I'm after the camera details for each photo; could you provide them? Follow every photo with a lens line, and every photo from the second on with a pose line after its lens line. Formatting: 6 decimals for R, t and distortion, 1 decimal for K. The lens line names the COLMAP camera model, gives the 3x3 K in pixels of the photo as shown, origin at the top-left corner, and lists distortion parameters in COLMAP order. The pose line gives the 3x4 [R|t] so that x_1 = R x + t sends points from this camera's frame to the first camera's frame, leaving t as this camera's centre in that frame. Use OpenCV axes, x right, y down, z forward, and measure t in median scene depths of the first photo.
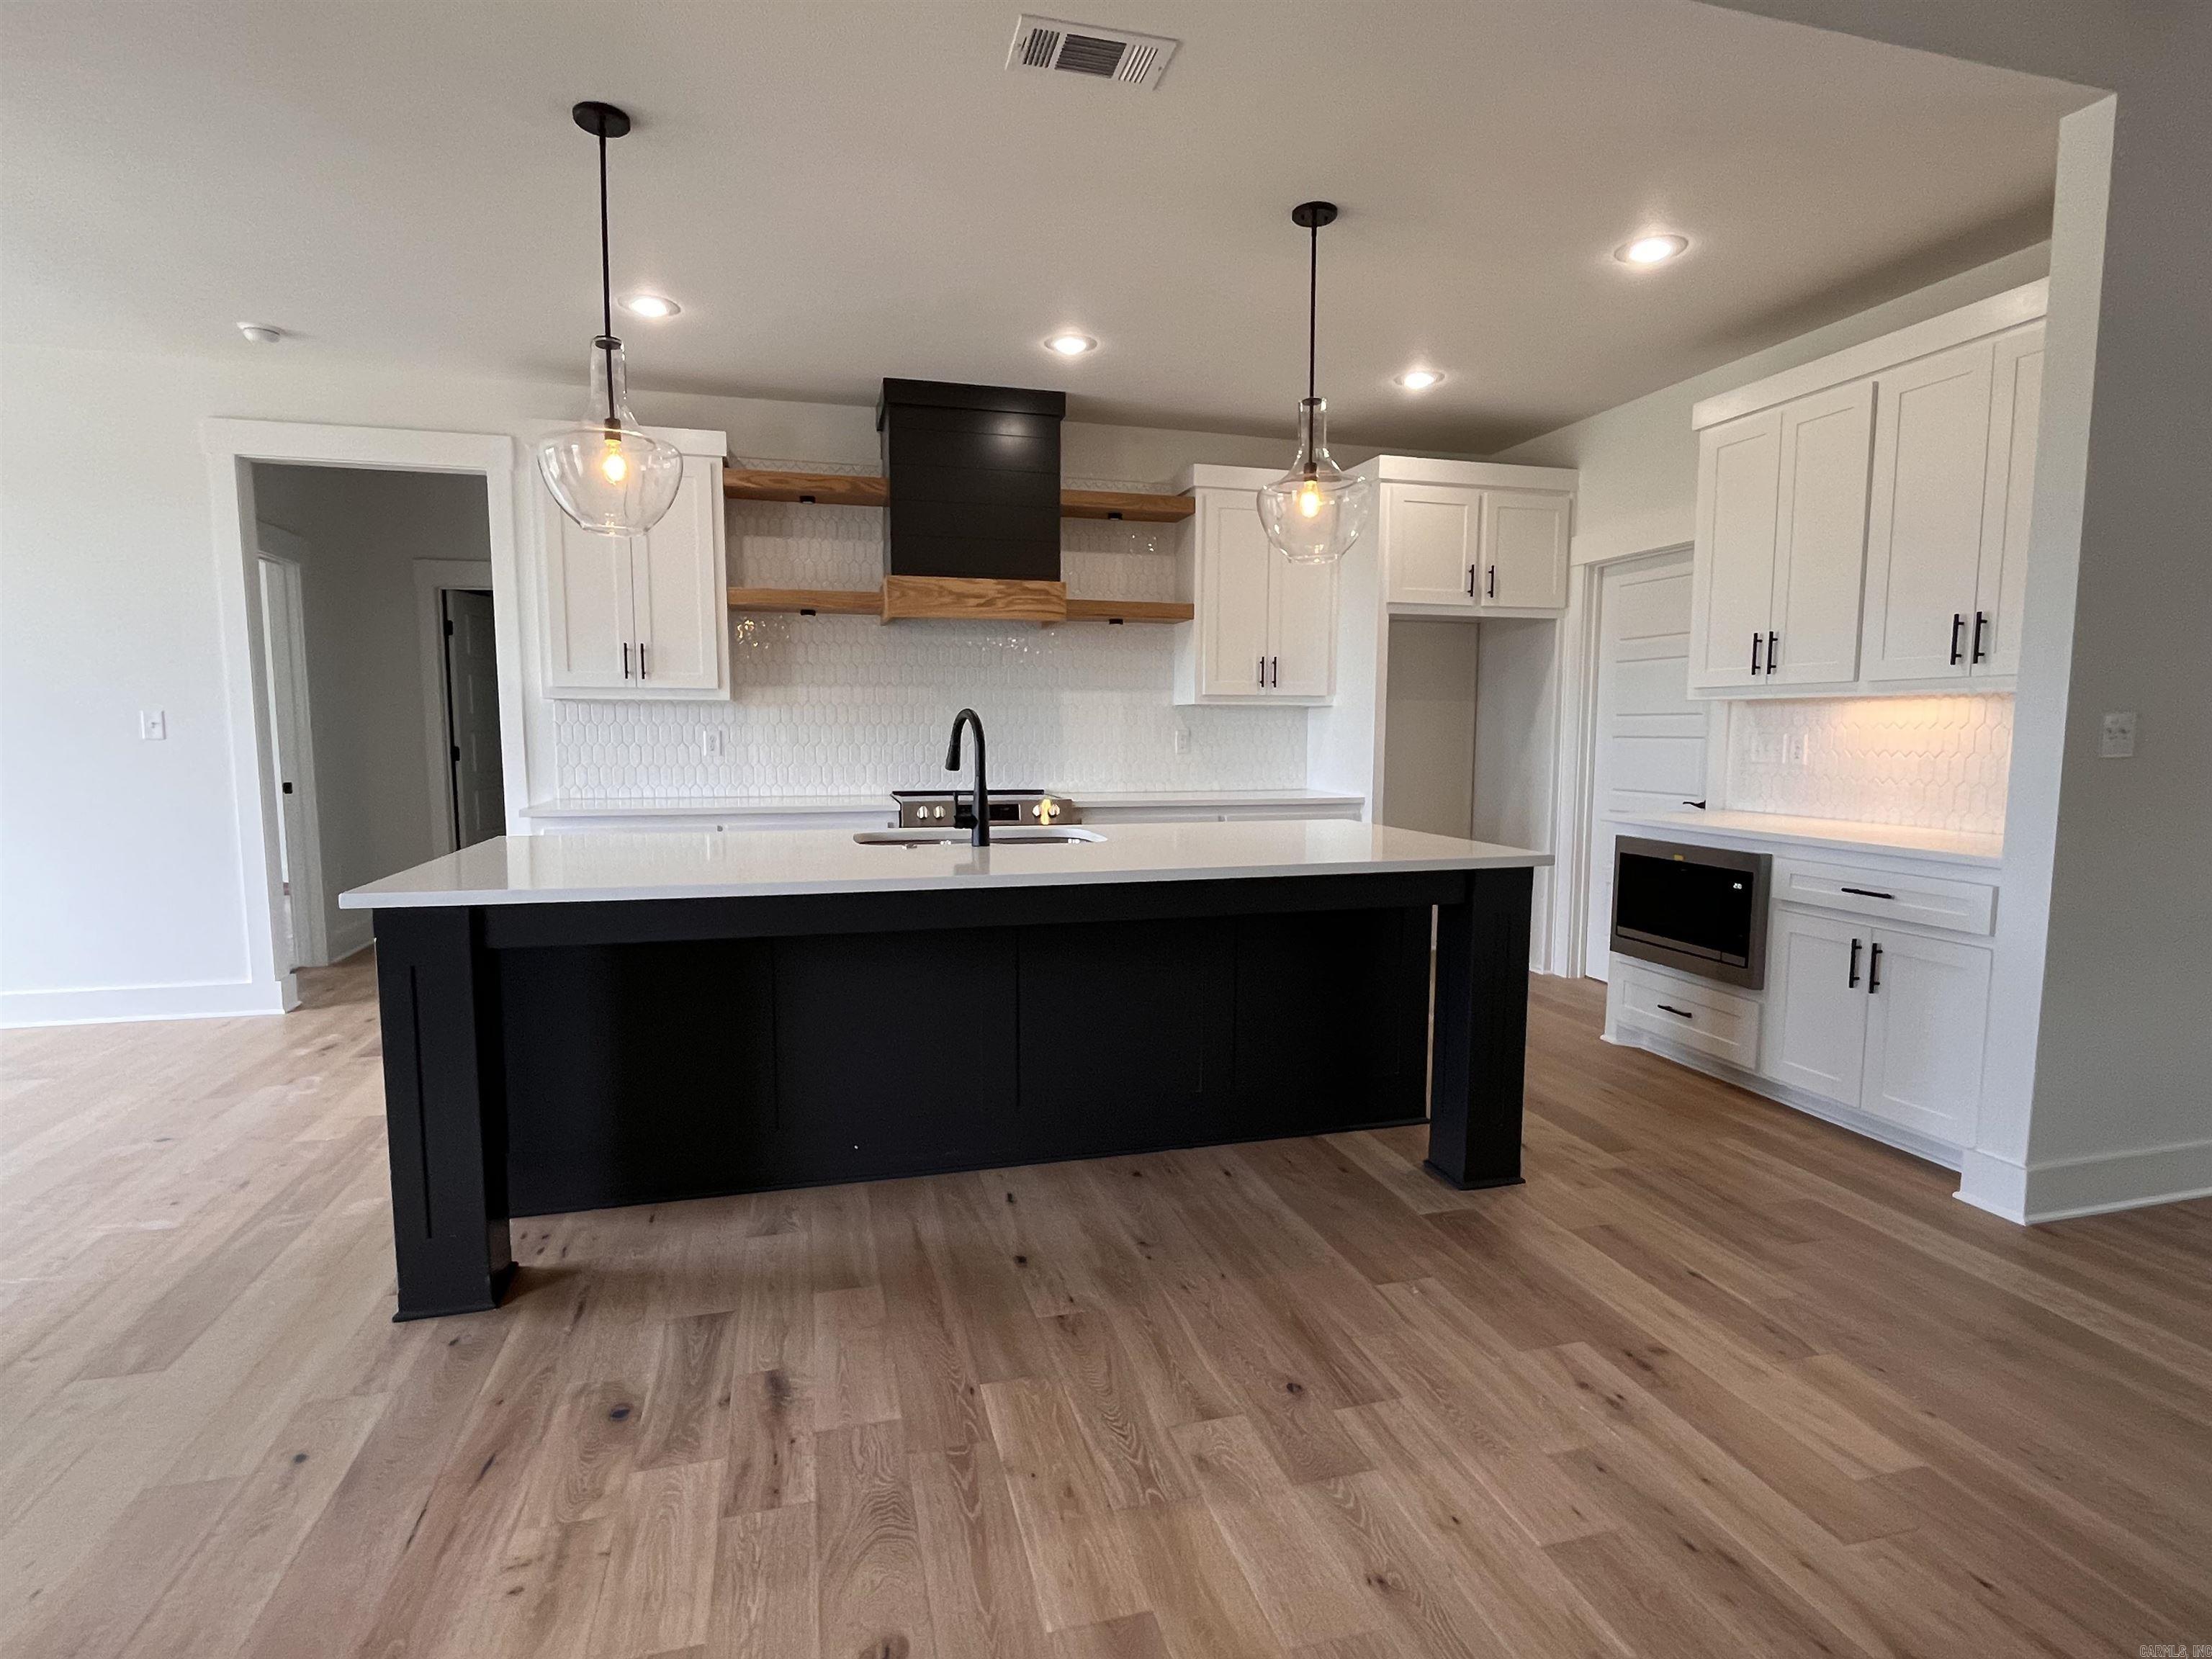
lens RADIAL K [[1099.0, 0, 1100.9], [0, 1099.0, 837.6], [0, 0, 1]] dist [-0.001389, -0.001420]
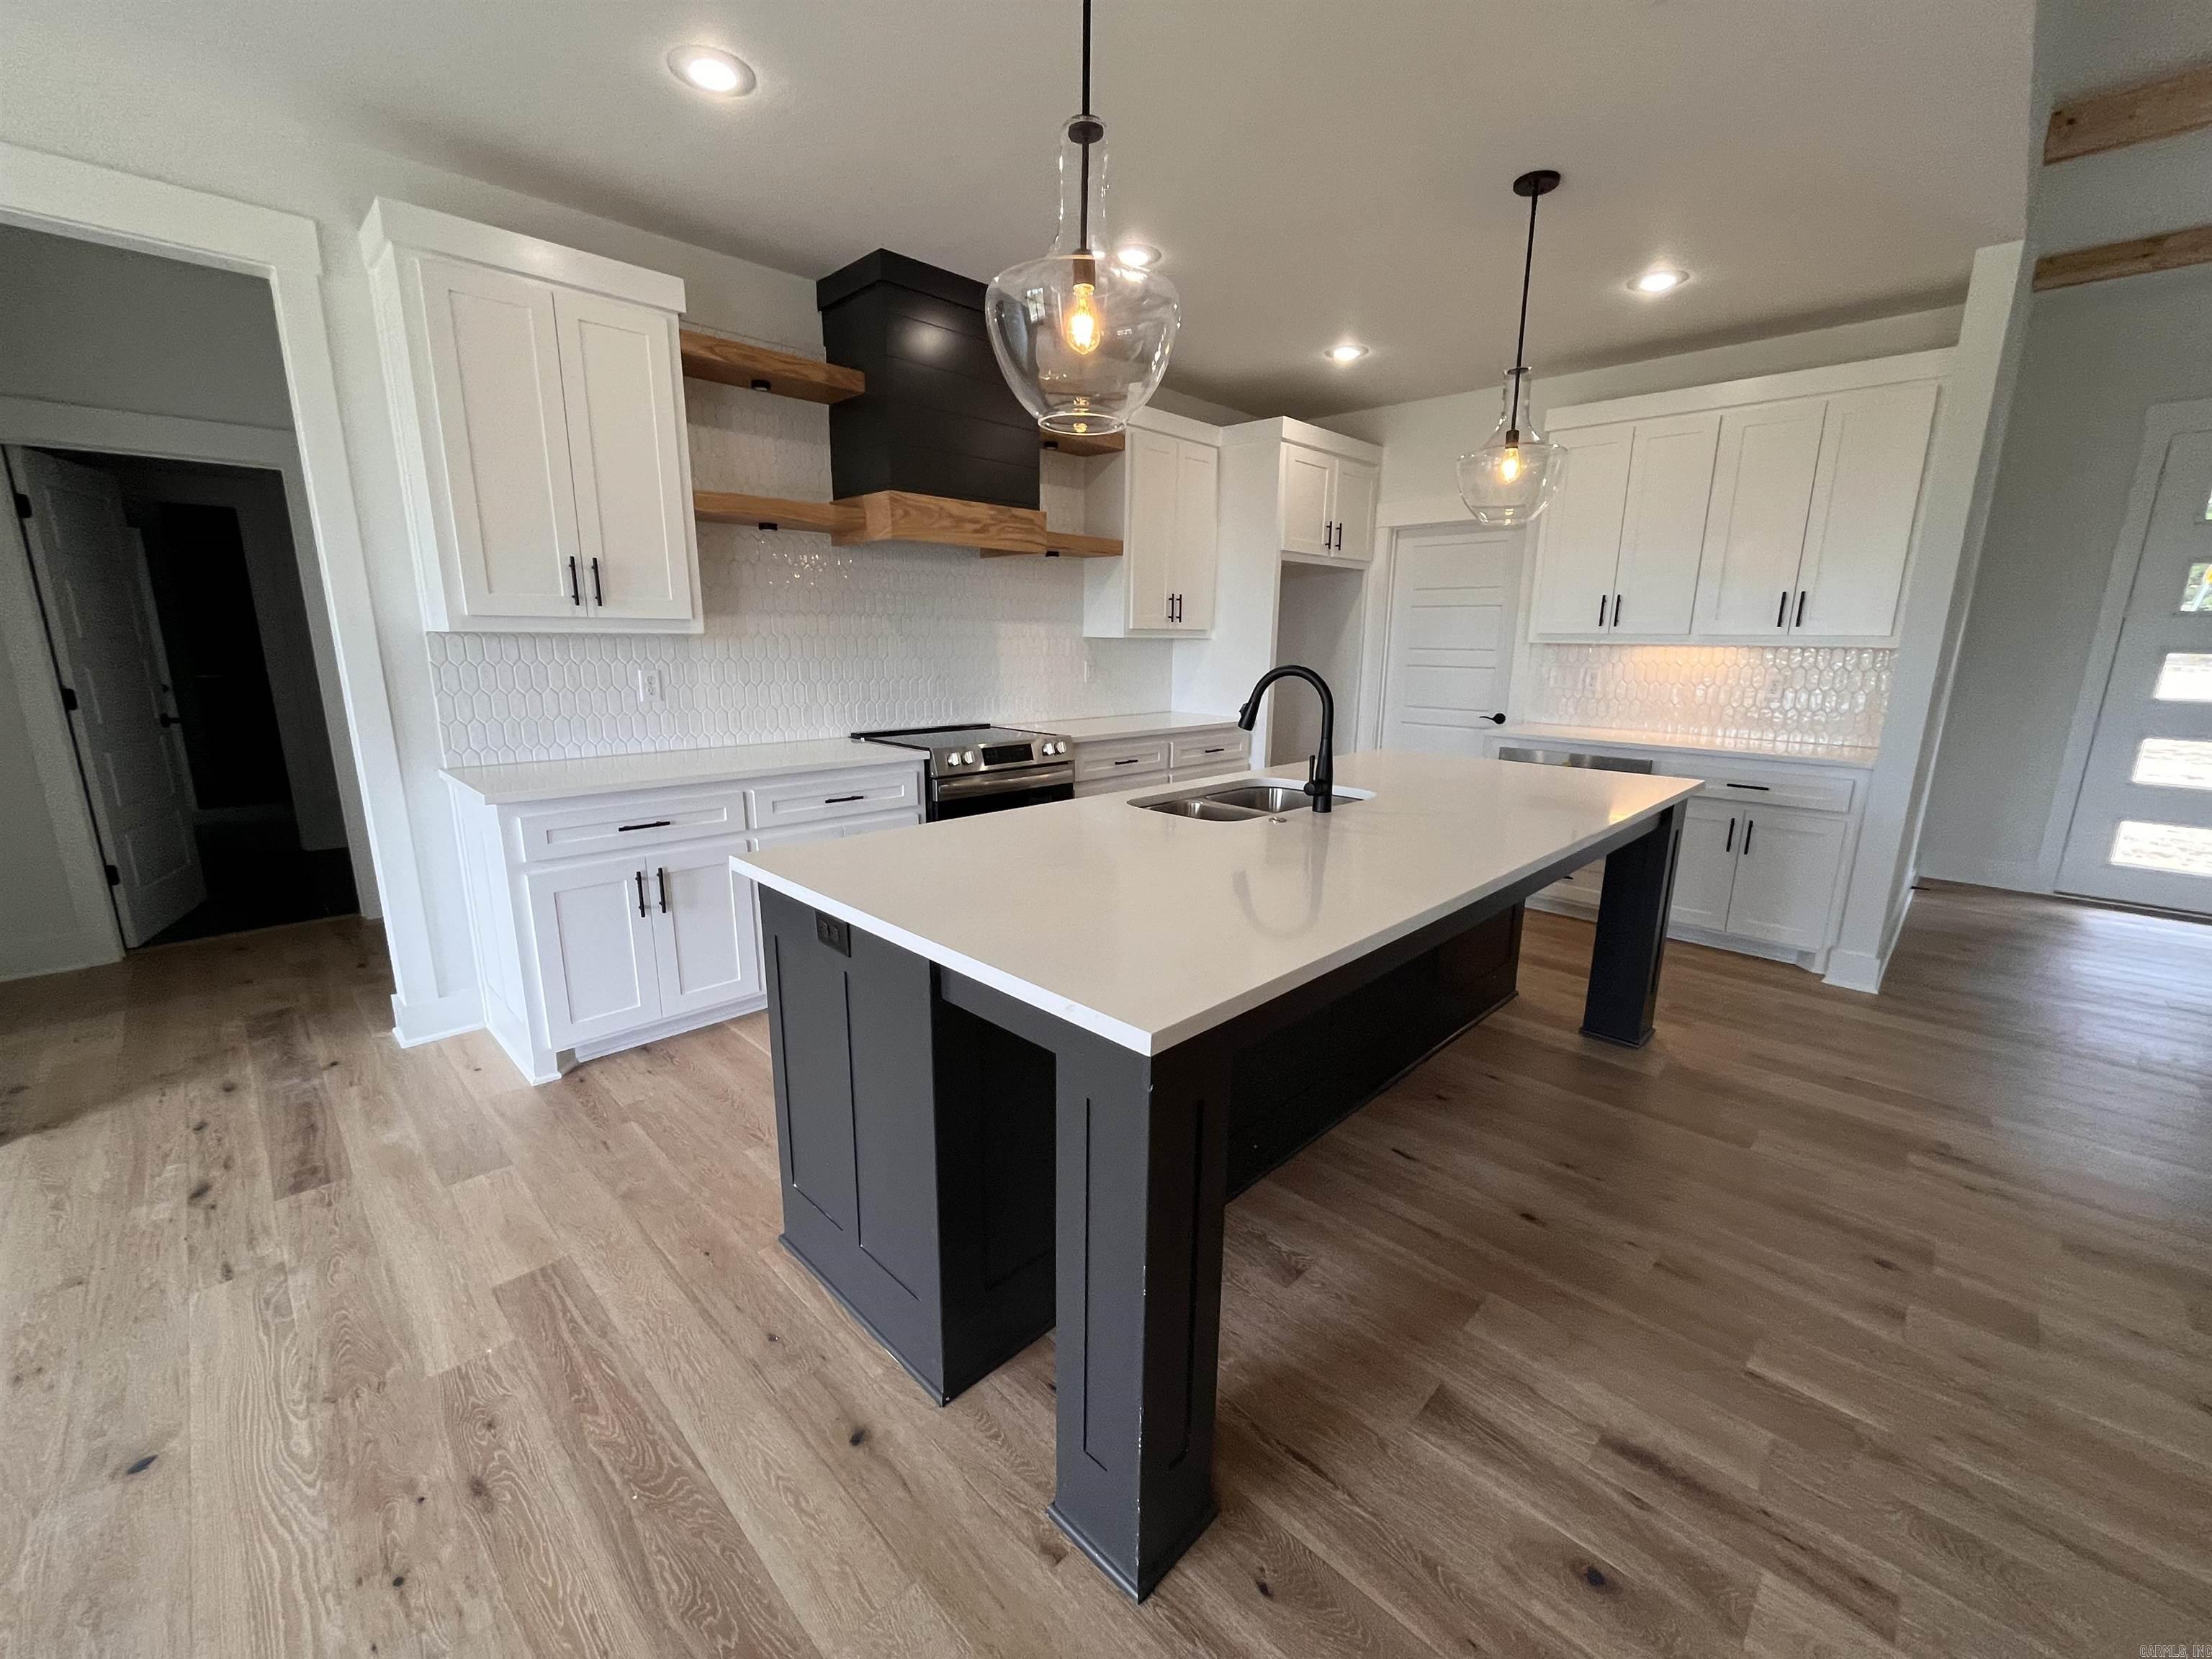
lens RADIAL K [[892.1, 0, 1101.6], [0, 892.1, 835.3], [0, 0, 1]] dist [-0.003412, -0.000124]
pose [[0.864901, -0.103591, 0.491136, -0.618828], [0.042045, 0.989985, 0.134767, -0.079339], [-0.500178, -0.095910, 0.860594, 0.399790]]
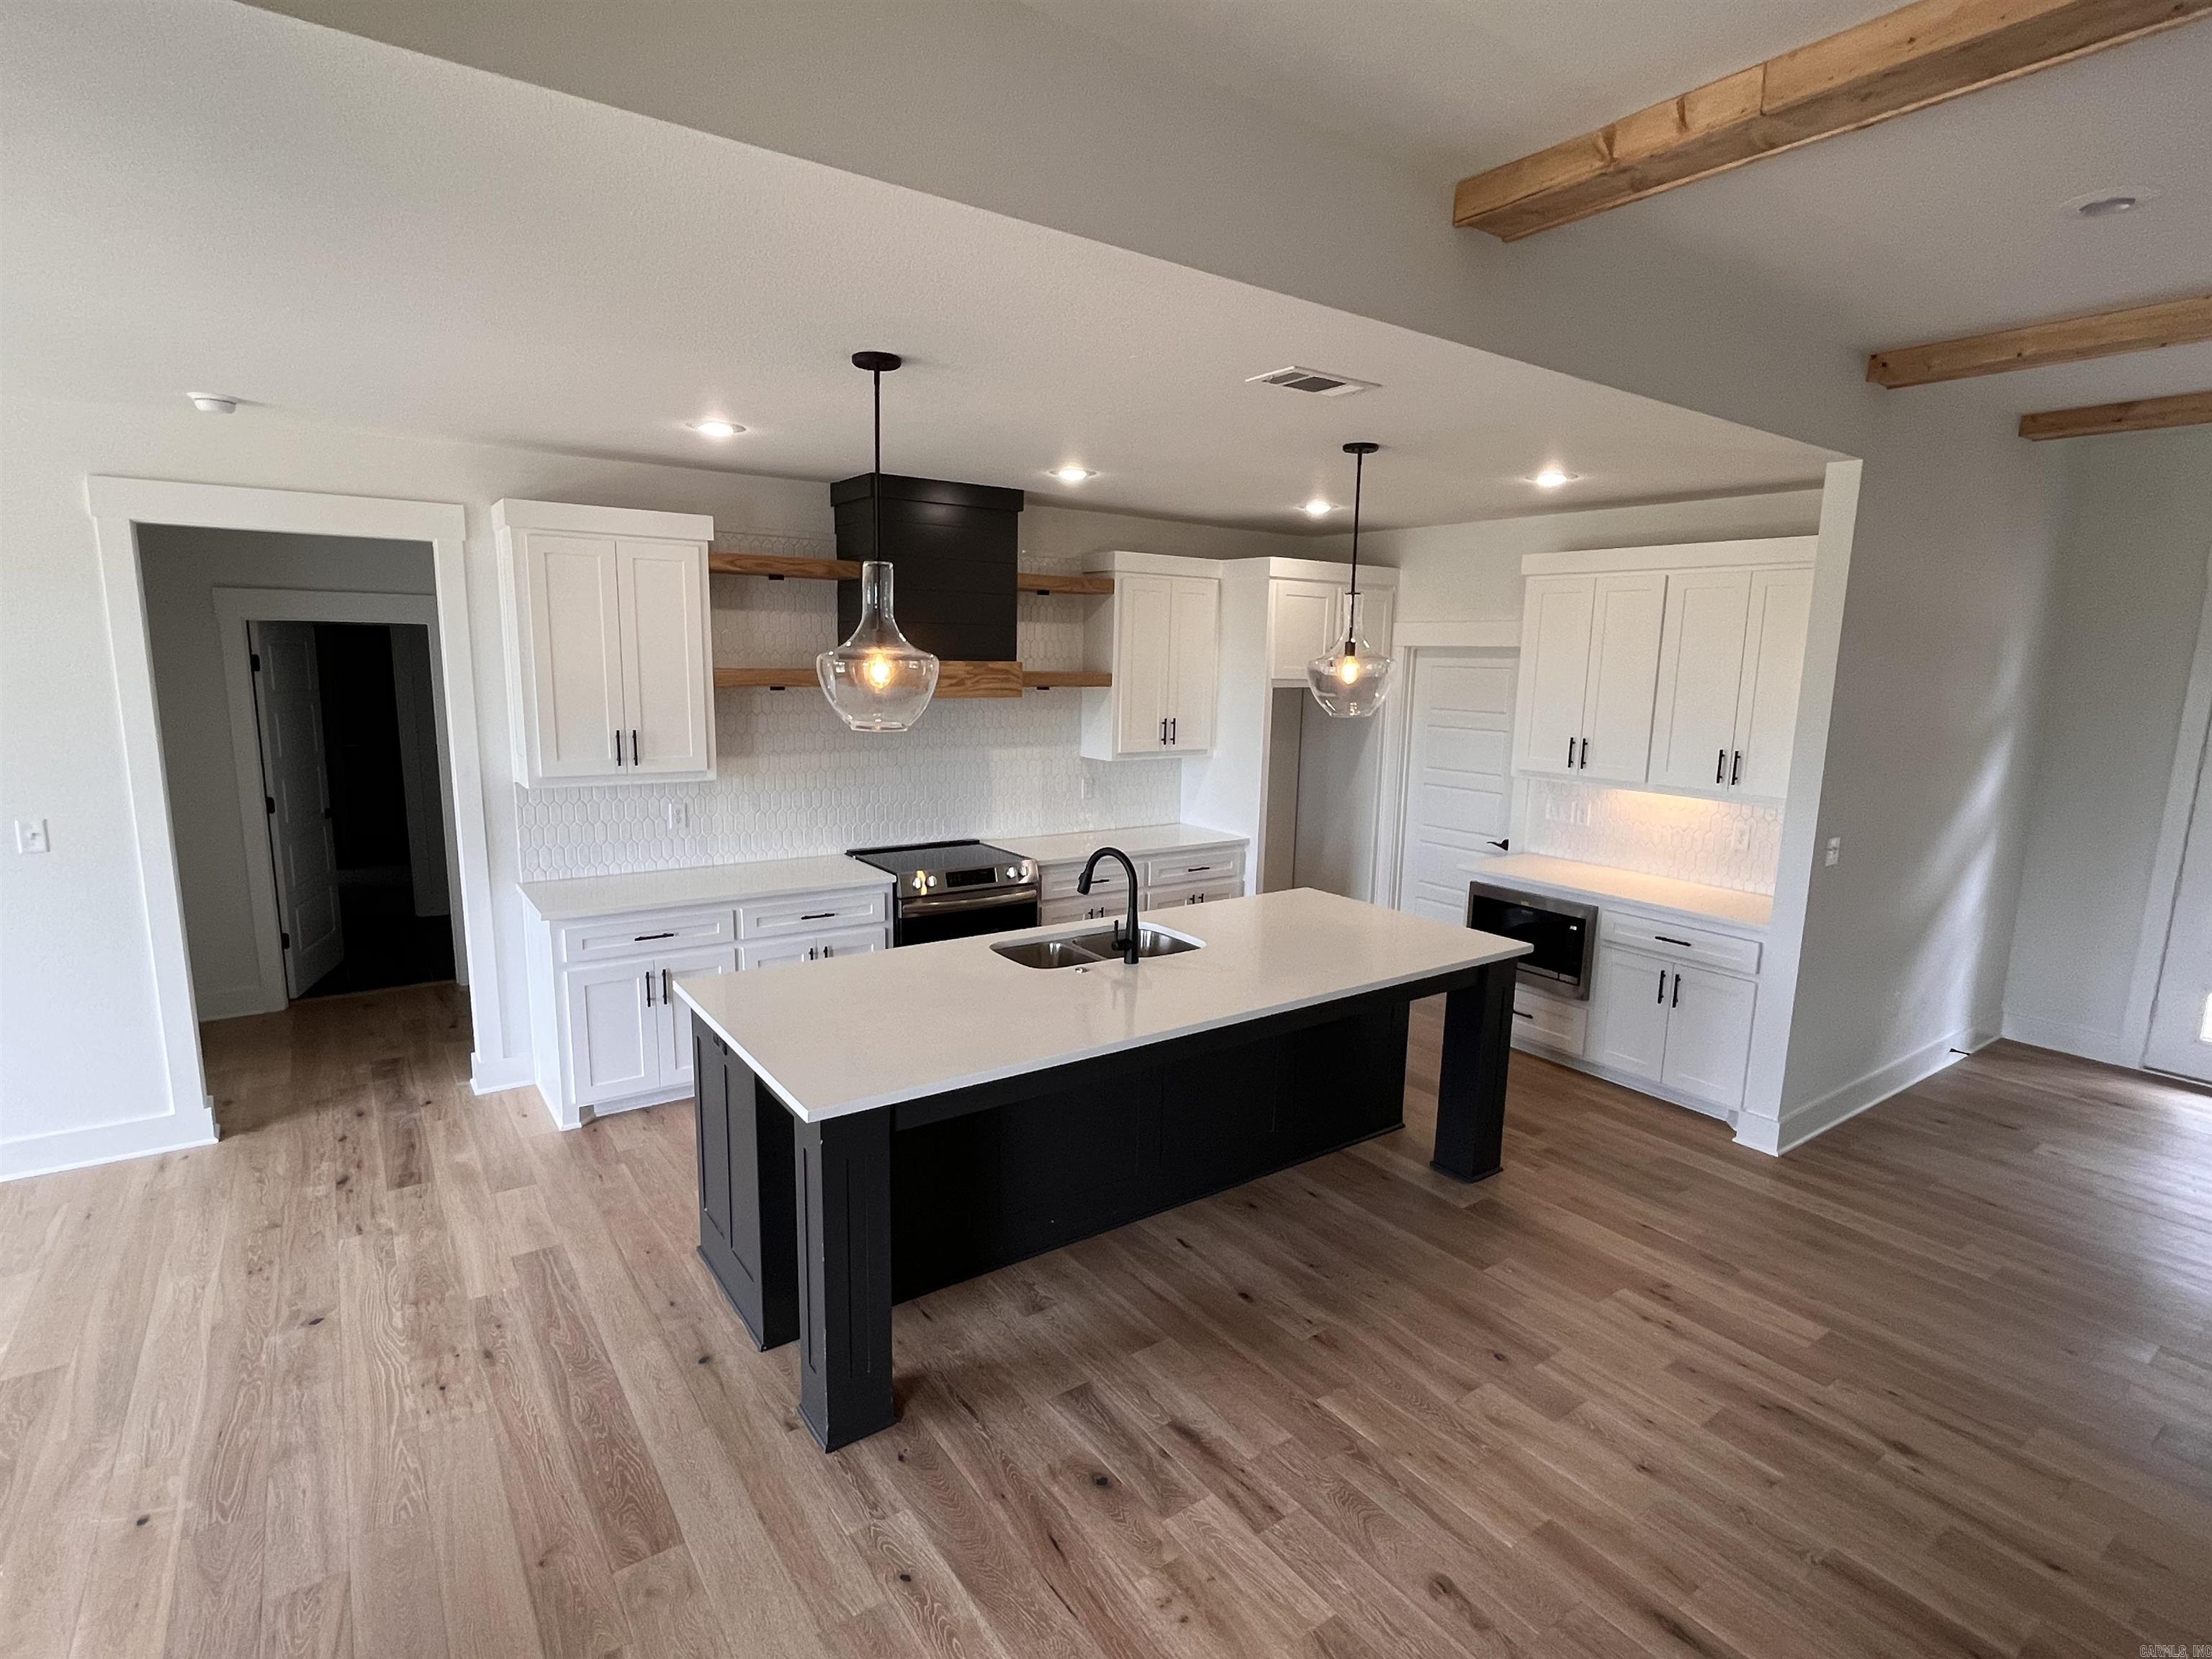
lens RADIAL K [[1099.0, 0, 1102.9], [0, 1099.0, 839.3], [0, 0, 1]] dist [-0.001389, -0.001420]
pose [[0.938888, -0.041634, 0.341696, -0.515062], [0.016502, 0.996961, 0.076131, -0.207726], [-0.343828, -0.065840, 0.936722, -0.111883]]
